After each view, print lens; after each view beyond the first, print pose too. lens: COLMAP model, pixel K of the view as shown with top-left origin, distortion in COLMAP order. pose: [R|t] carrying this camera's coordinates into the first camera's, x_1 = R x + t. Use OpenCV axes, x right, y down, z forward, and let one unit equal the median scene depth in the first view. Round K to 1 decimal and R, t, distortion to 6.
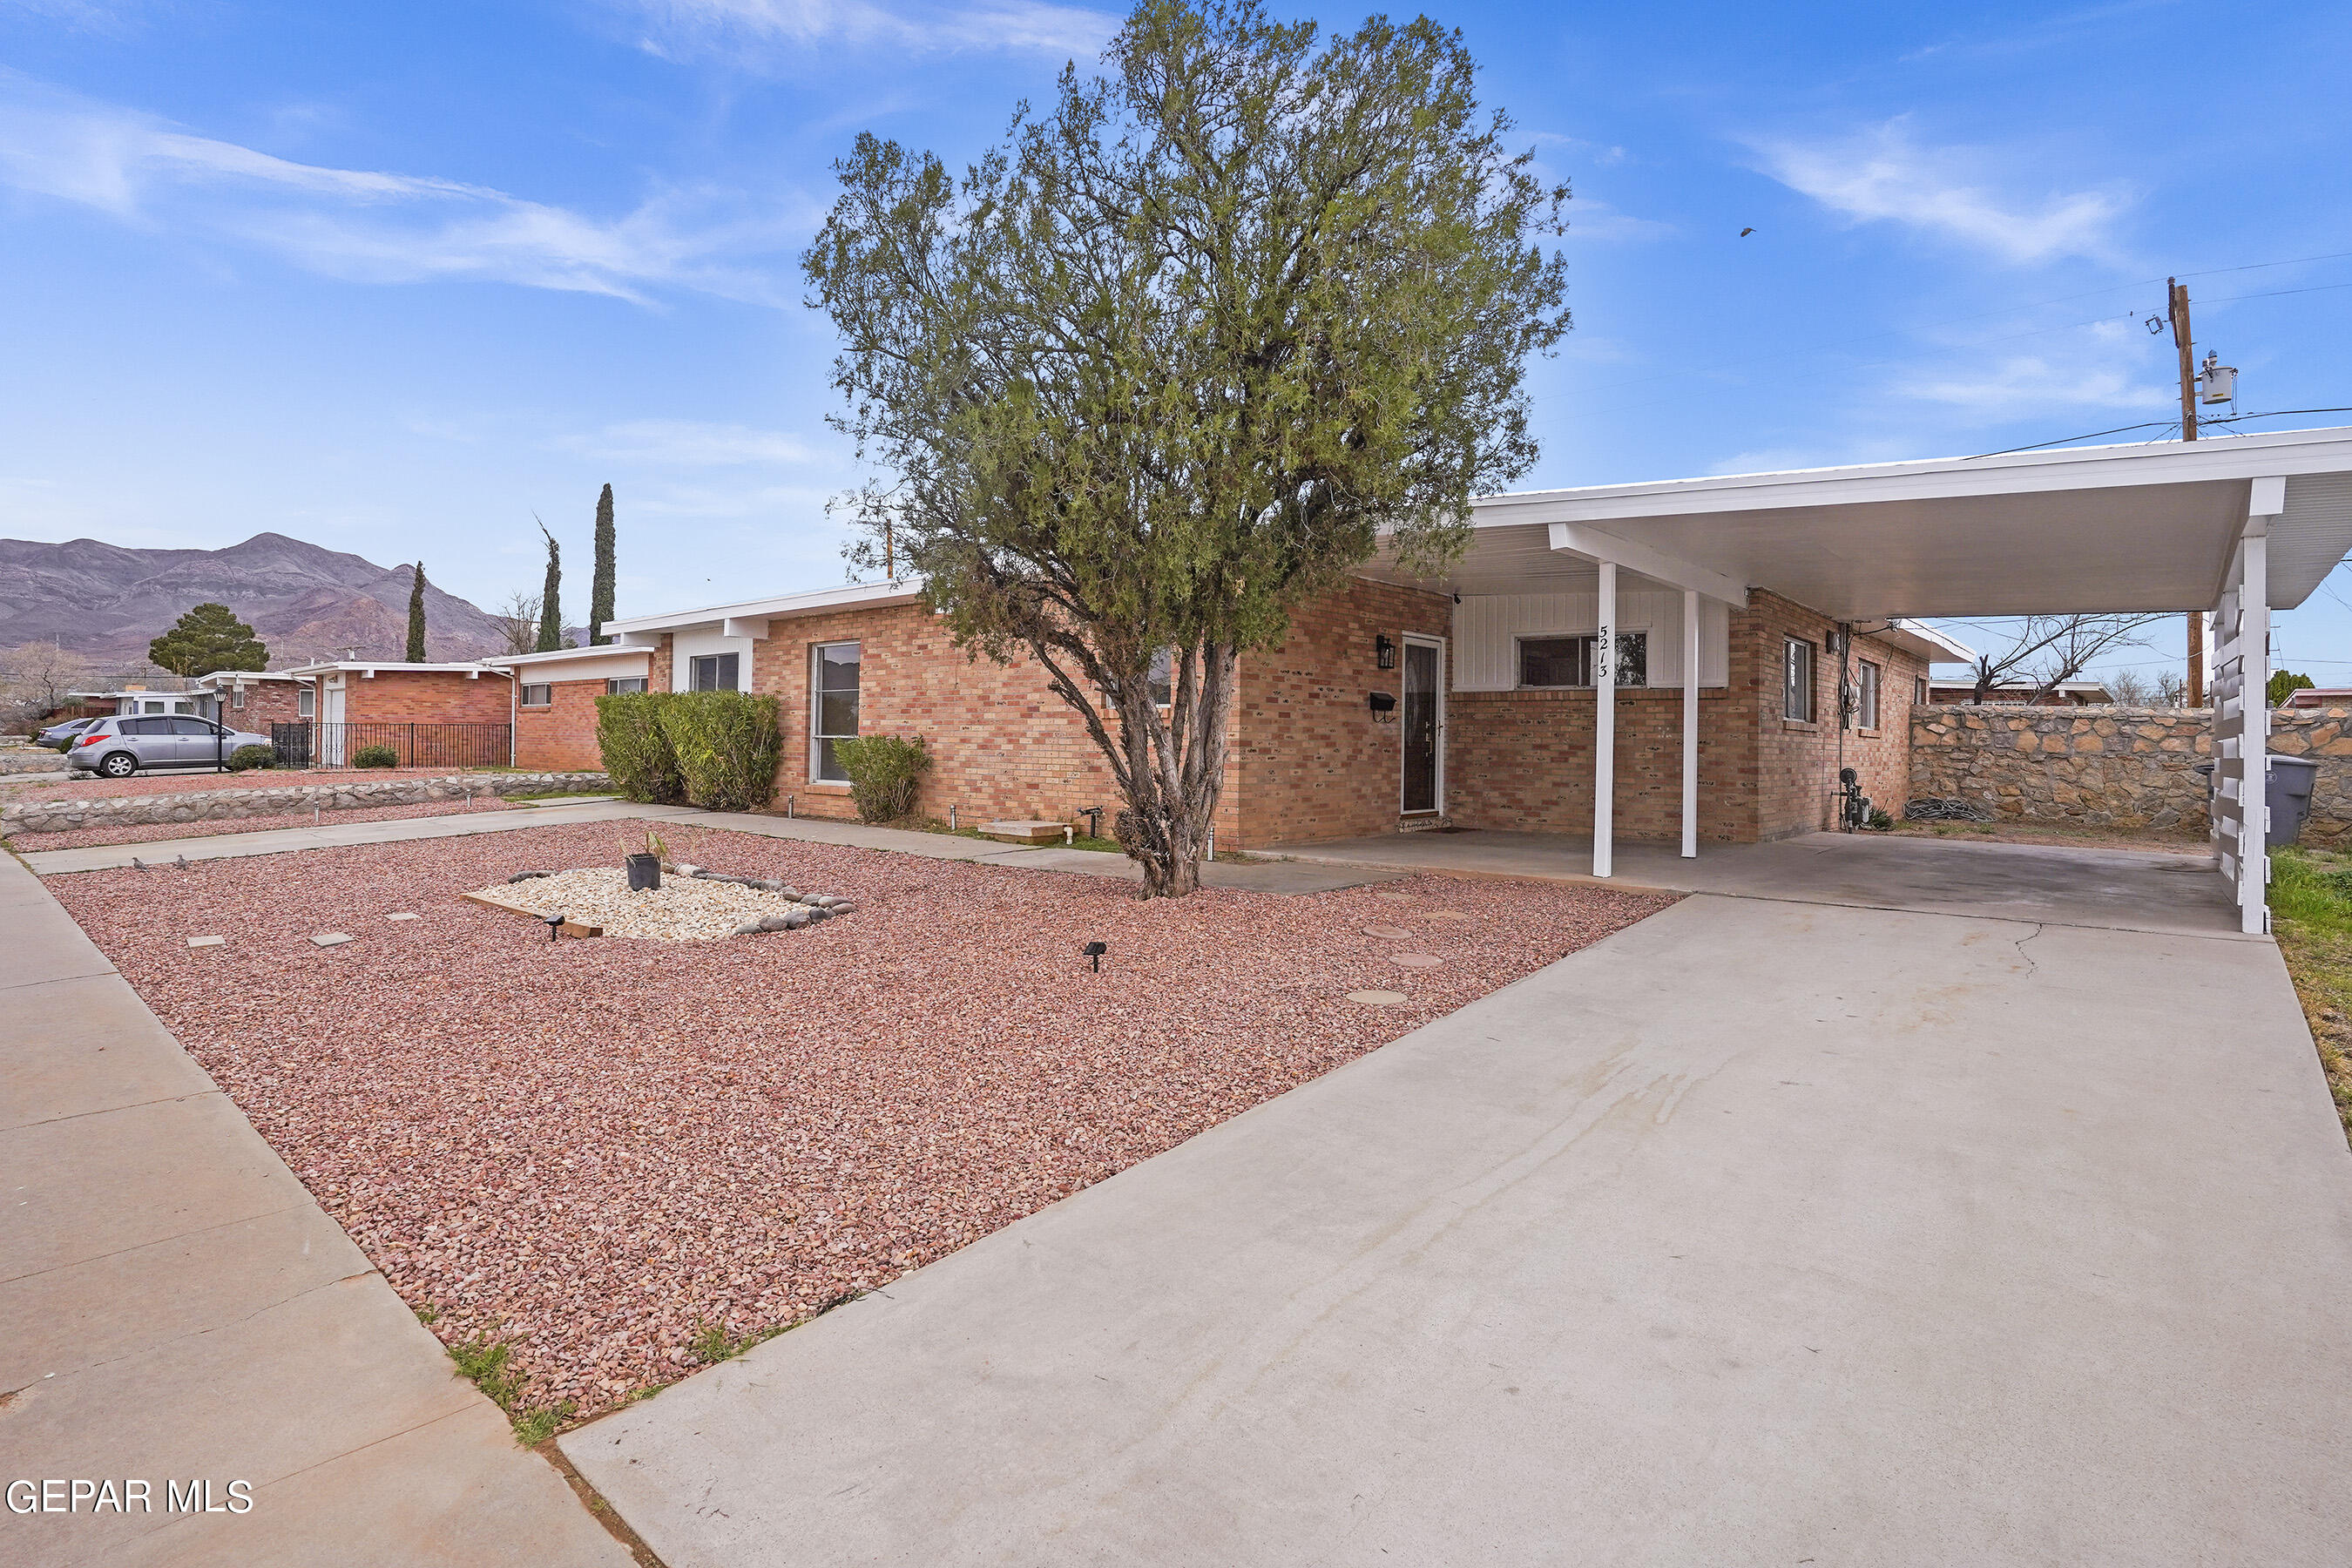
lens RADIAL K [[1158.9, 0, 1175.4], [0, 1158.9, 739.0], [0, 0, 1]] dist [-0.072001, 0.044648]
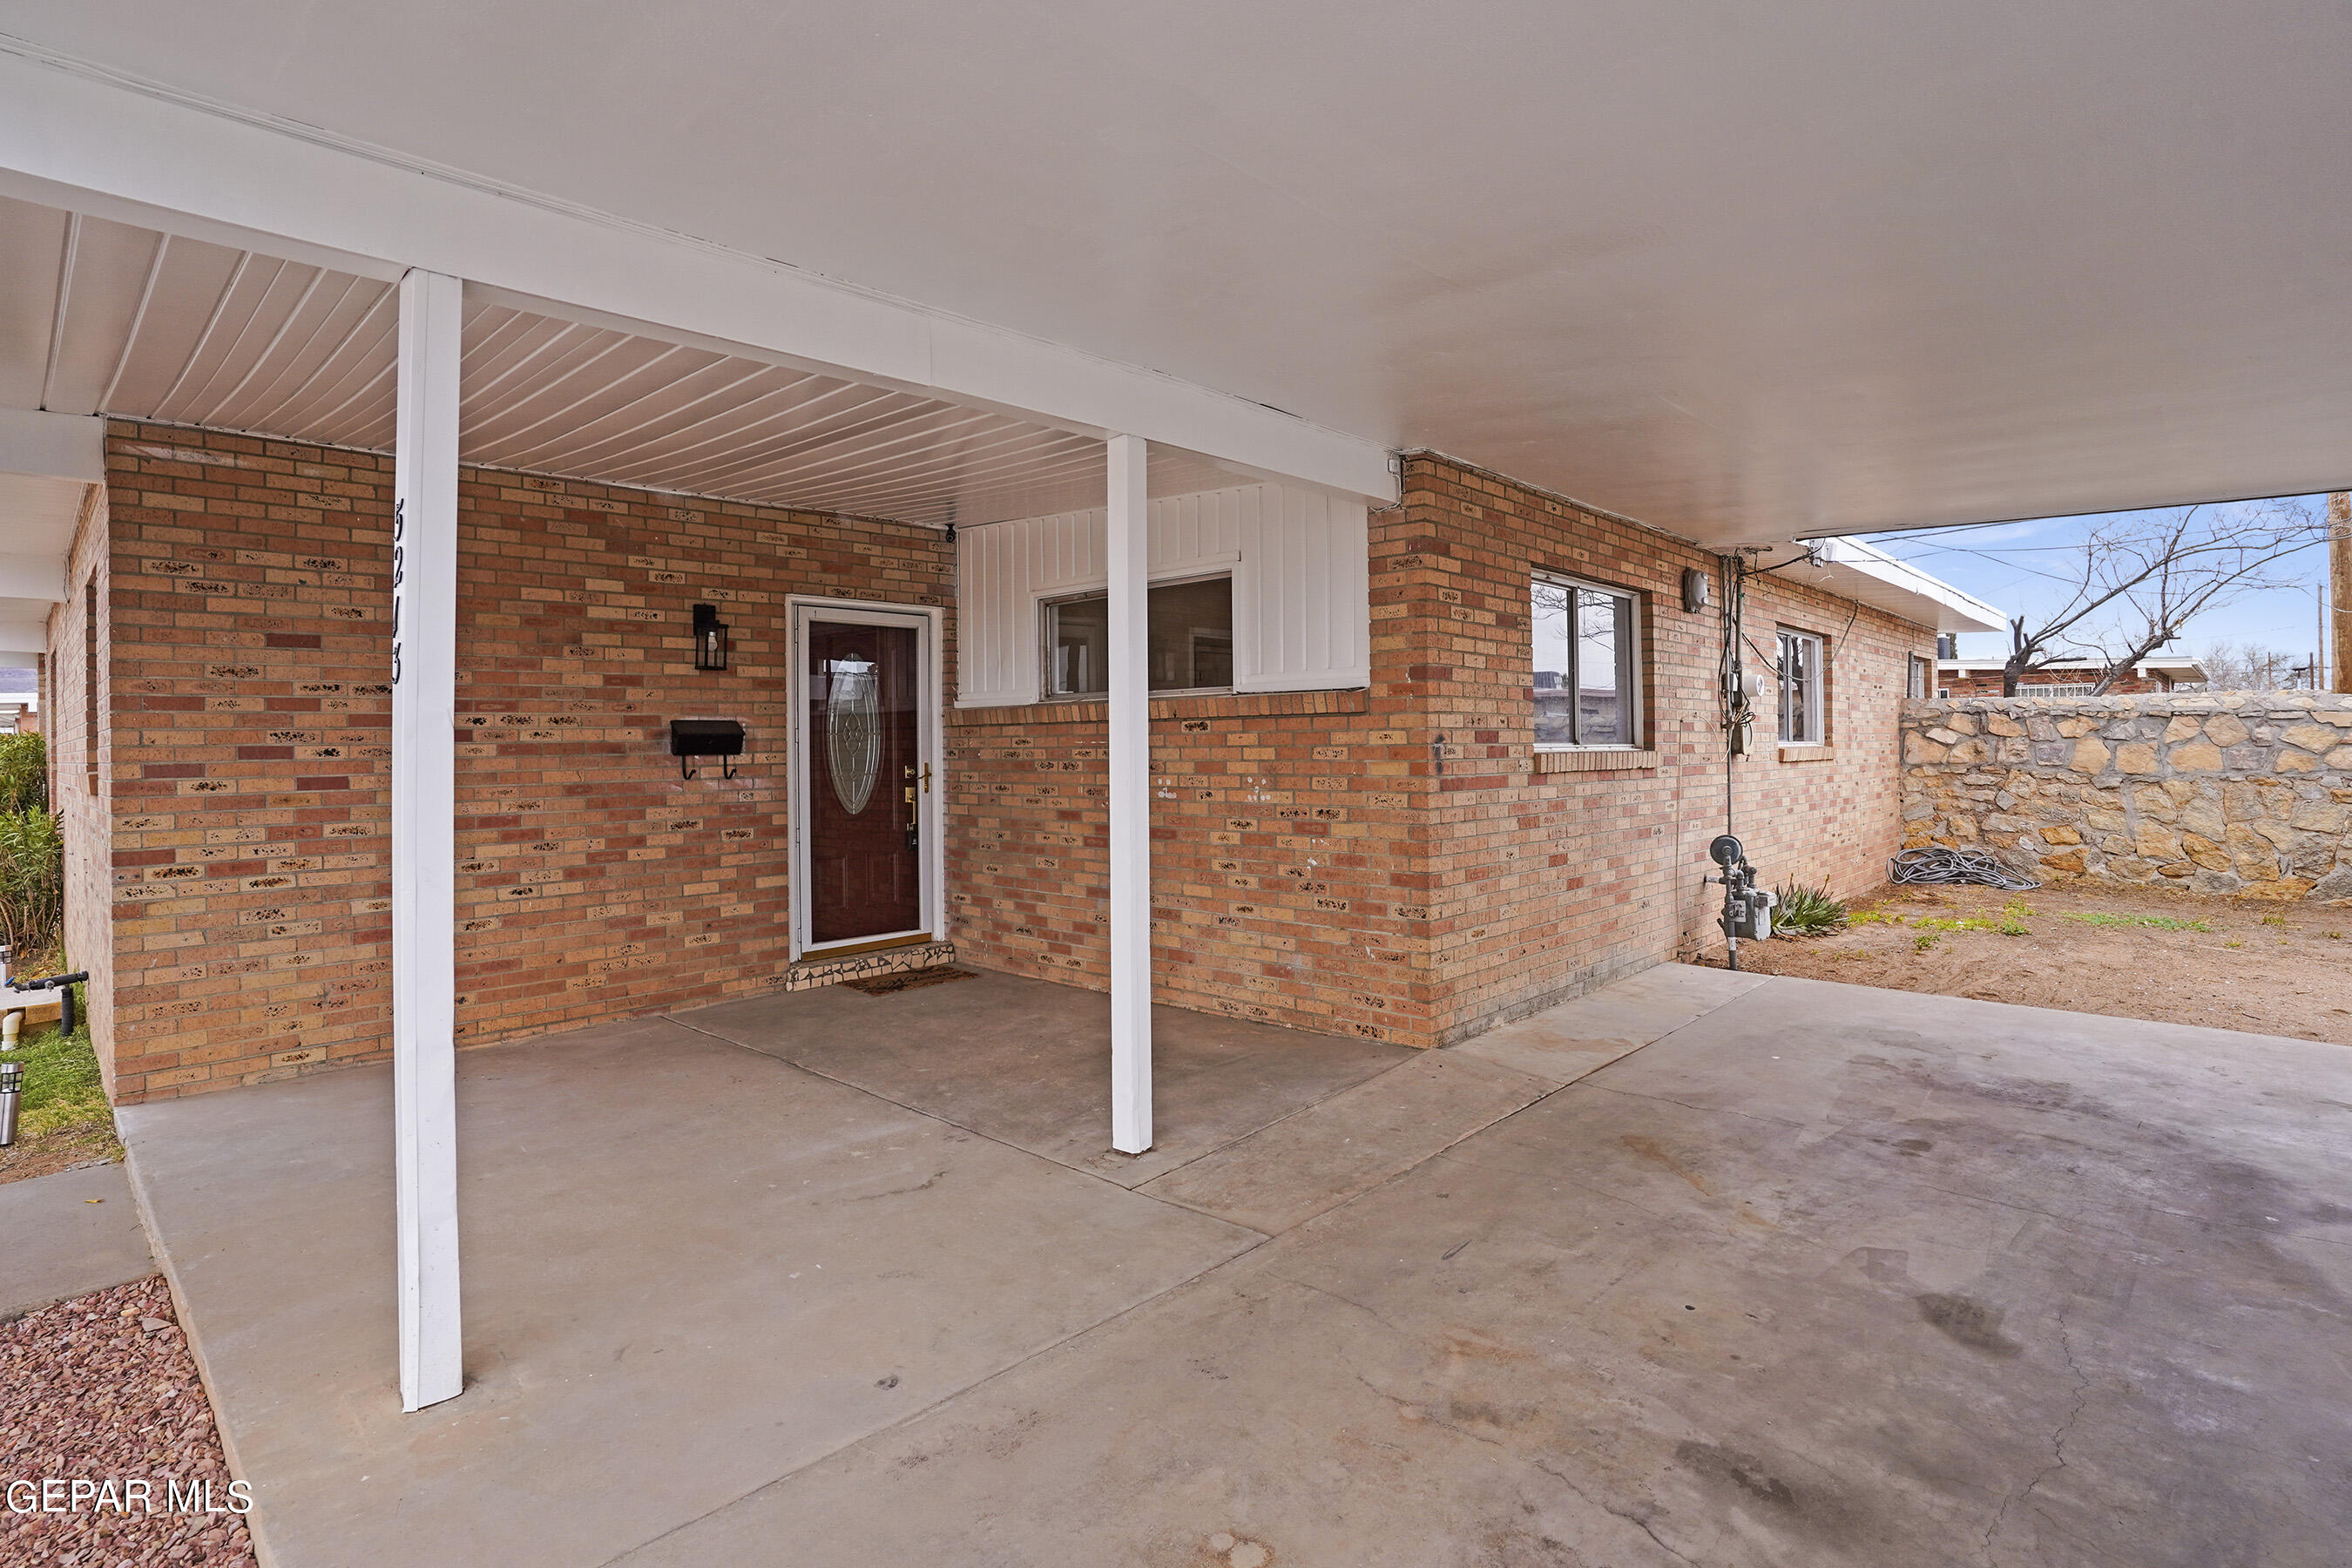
lens RADIAL K [[1149.0, 0, 1173.1], [0, 1149.0, 756.3], [0, 0, 1]] dist [-0.066984, 0.031149]
pose [[0.998491, -0.026693, -0.047987, 0.366365], [0.027265, 0.999564, 0.011320, -0.022093], [0.047664, -0.012612, 0.998784, 0.476236]]
